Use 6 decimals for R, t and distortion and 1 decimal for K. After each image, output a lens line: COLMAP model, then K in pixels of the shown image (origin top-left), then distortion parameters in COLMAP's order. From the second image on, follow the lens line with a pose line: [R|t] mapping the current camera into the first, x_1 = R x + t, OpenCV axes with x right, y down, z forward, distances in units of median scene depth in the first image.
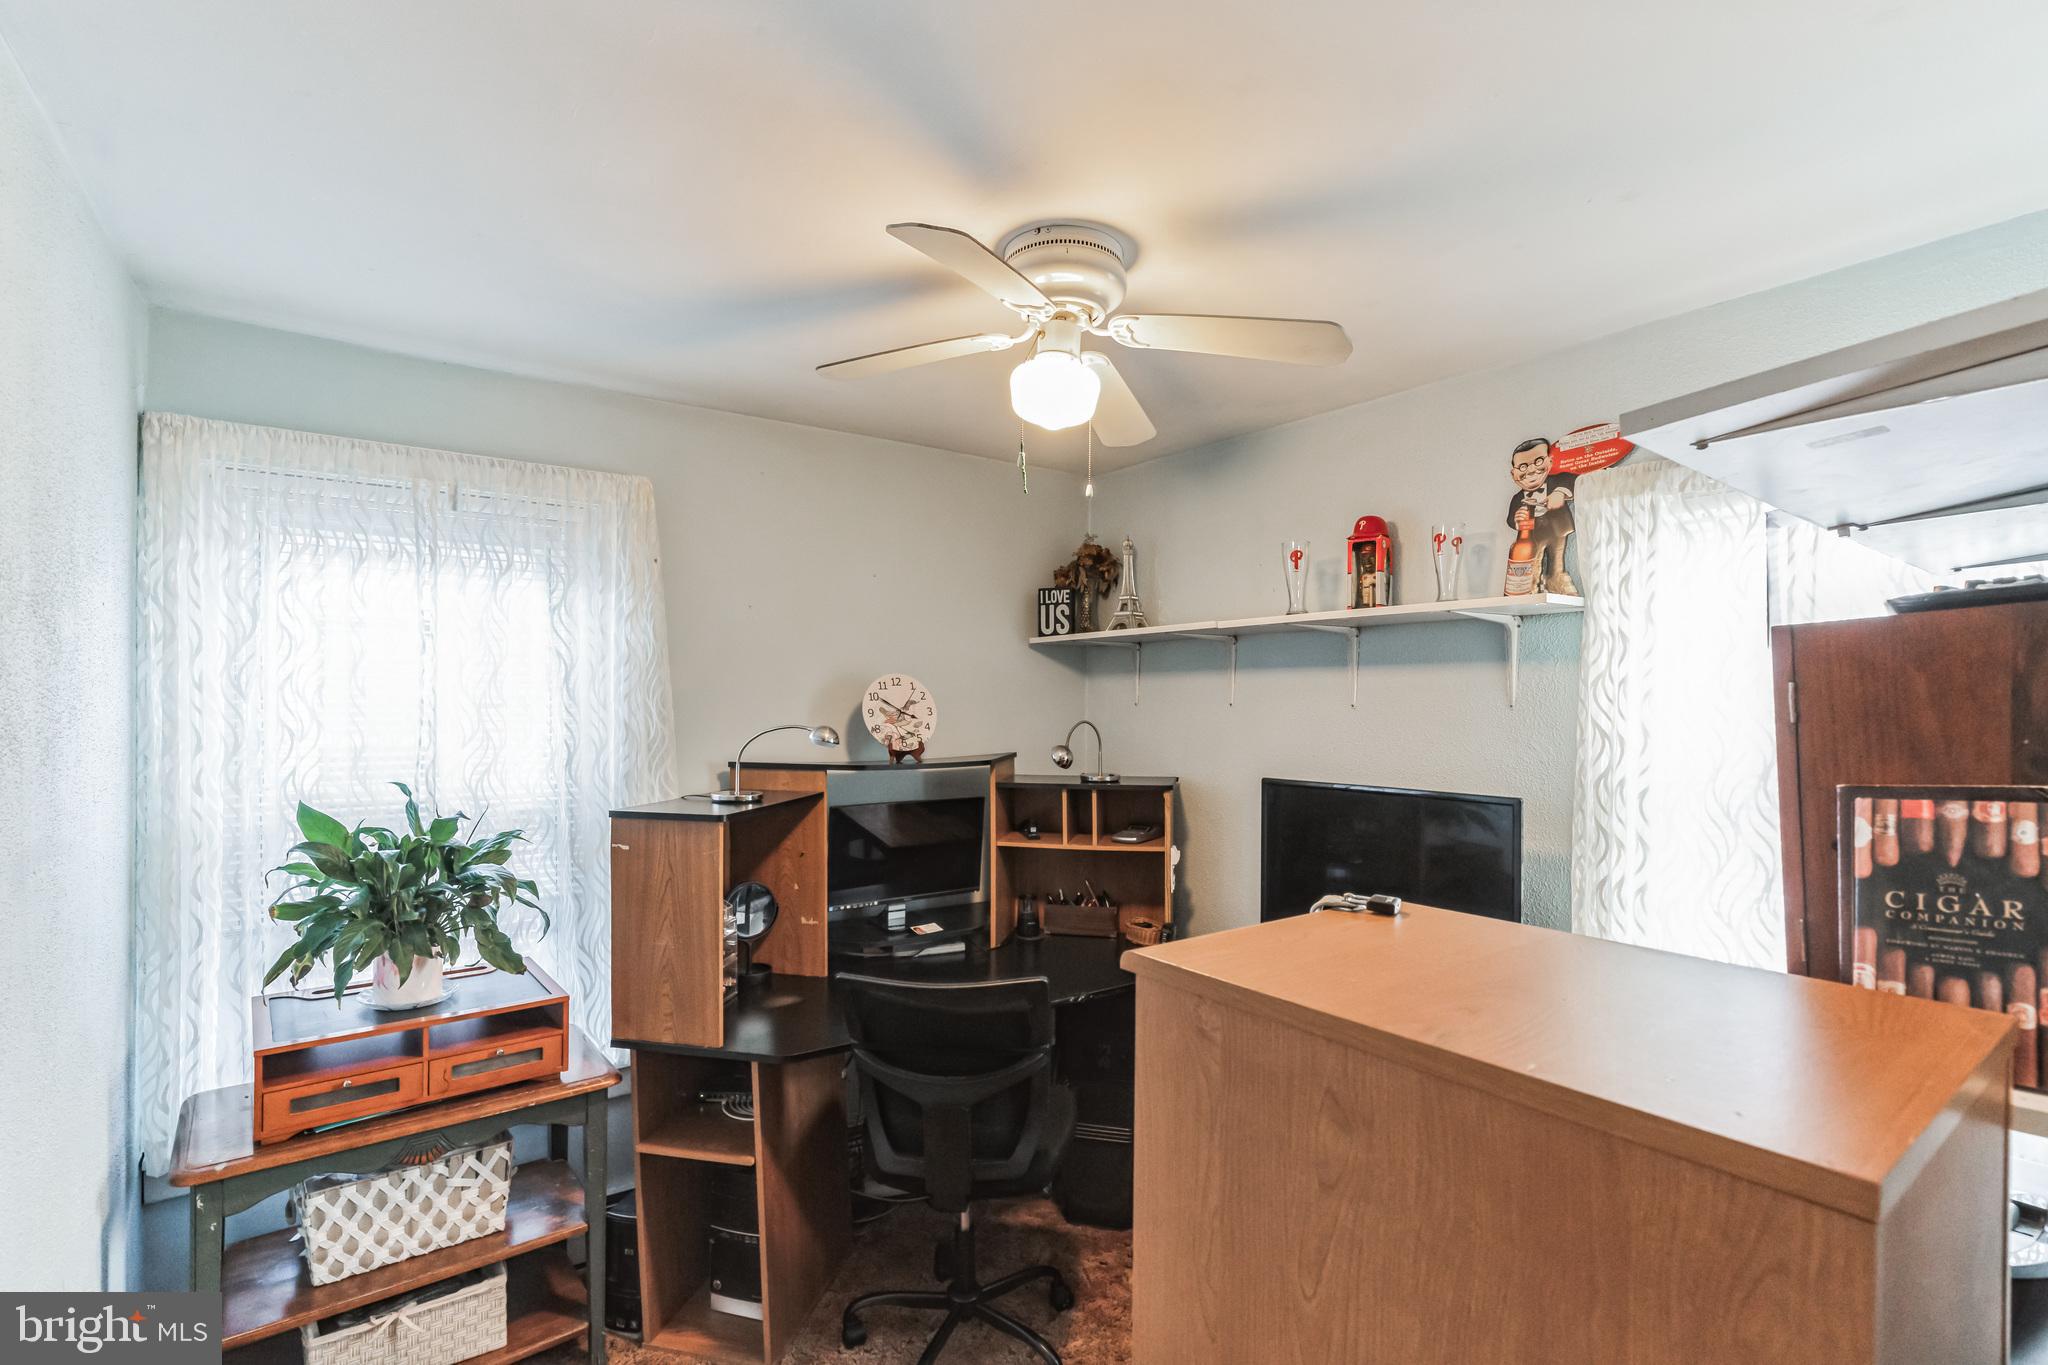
lens RADIAL K [[909.7, 0, 1031.7], [0, 909.7, 729.6], [0, 0, 1]] dist [-0.001313, 0.000161]
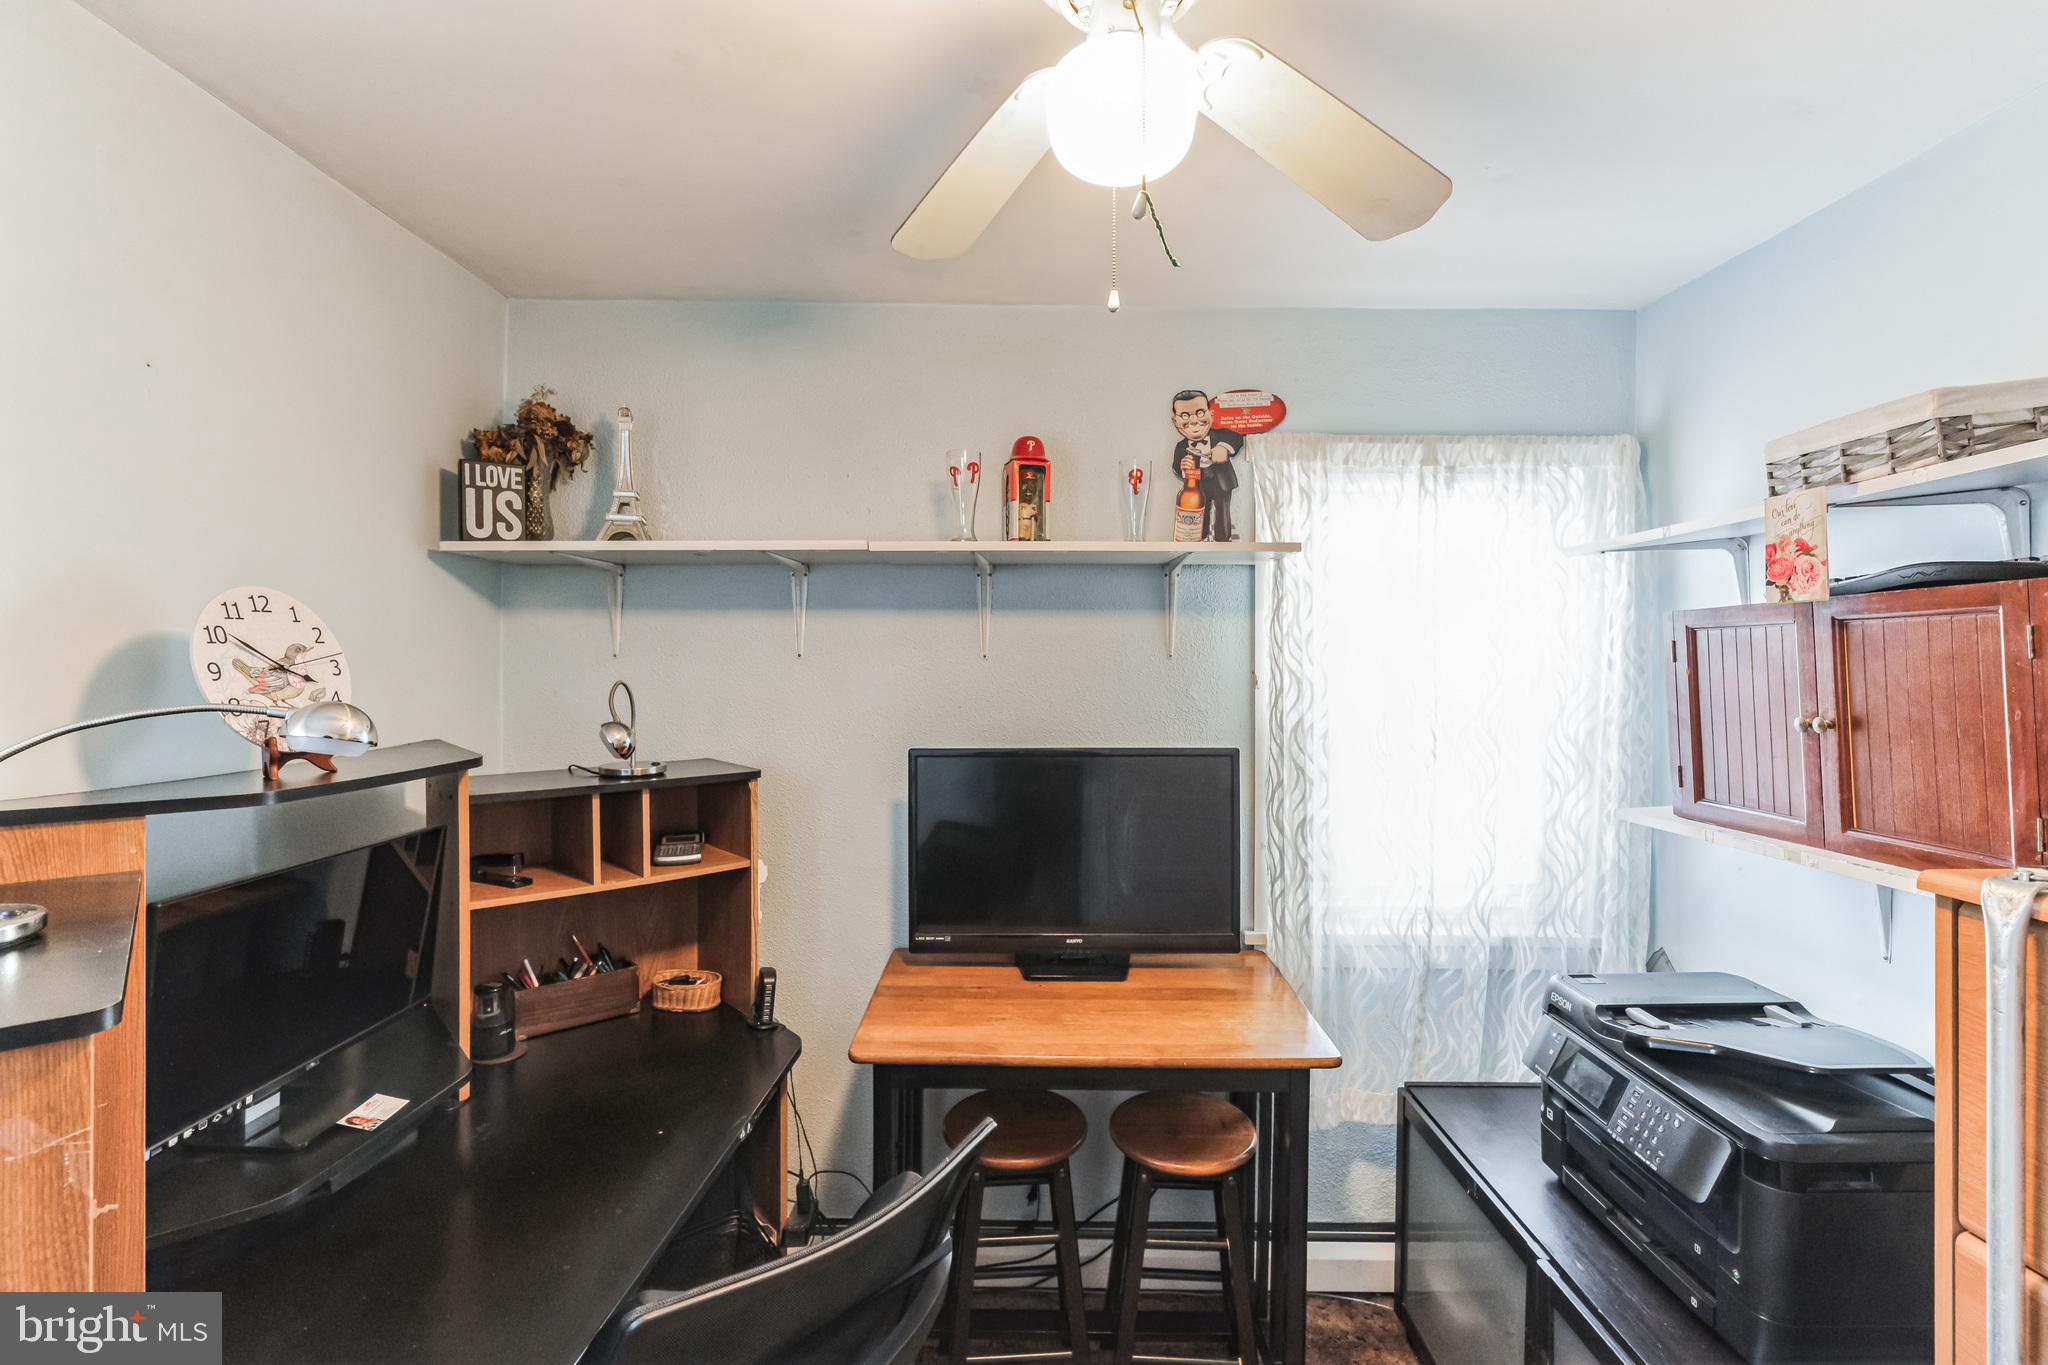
lens RADIAL K [[918.8, 0, 1017.8], [0, 918.8, 675.7], [0, 0, 1]] dist [-0.001860, 0.001303]
pose [[0.606989, -0.015033, 0.794568, -0.292719], [0.025182, 0.999683, -0.000324, -0.006474], [-0.794311, 0.020205, 0.607175, 0.421659]]
